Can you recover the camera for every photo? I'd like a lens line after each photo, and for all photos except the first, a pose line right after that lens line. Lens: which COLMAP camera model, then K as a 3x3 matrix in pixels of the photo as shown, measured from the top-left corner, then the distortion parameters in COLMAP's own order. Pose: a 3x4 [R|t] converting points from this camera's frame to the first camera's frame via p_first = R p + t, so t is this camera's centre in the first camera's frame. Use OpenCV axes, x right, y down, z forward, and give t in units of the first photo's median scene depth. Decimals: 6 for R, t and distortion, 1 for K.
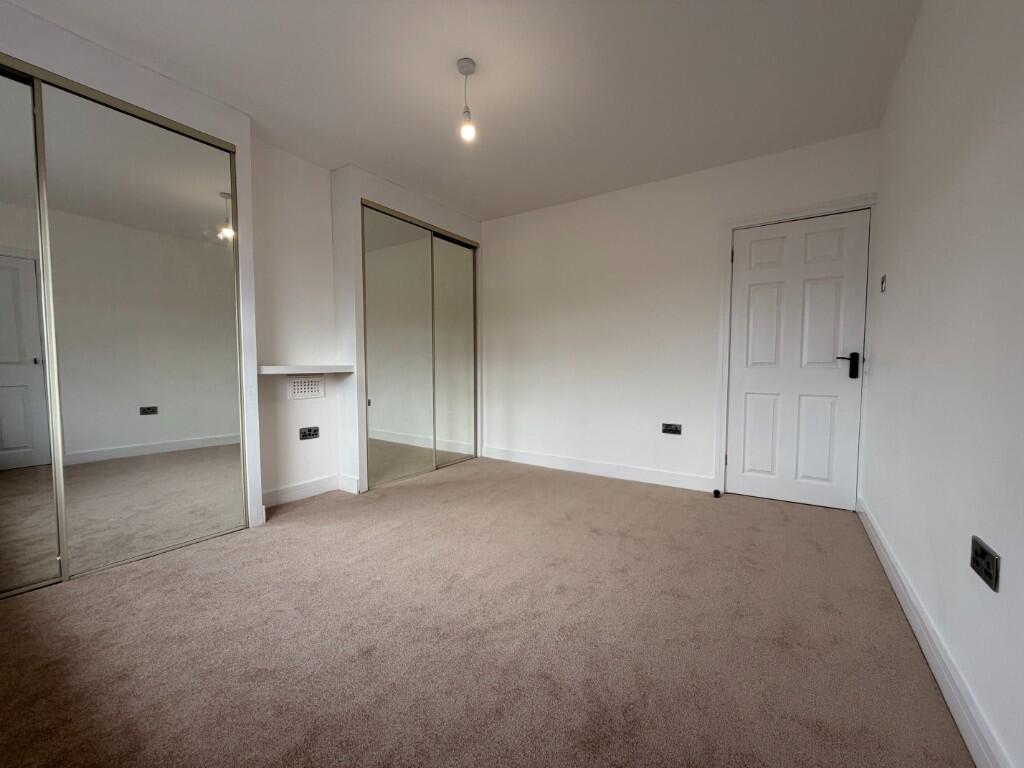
lens RADIAL K [[413.4, 0, 511.8], [0, 413.4, 386.7], [0, 0, 1]] dist [-0.001555, -0.000097]
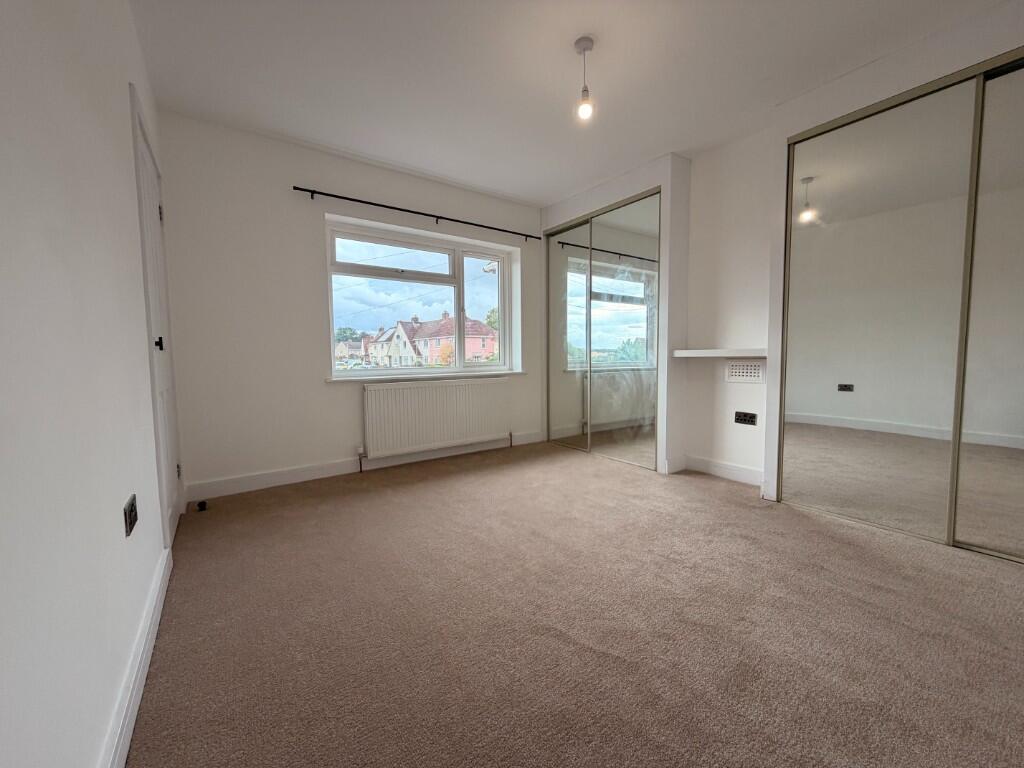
lens RADIAL K [[413.4, 0, 511.8], [0, 413.4, 386.7], [0, 0, 1]] dist [-0.001555, -0.000097]
pose [[-0.361772, 0.075040, -0.929242, 0.646526], [-0.038243, 0.994722, 0.095216, -0.035585], [0.931482, 0.069984, -0.356992, 0.871145]]
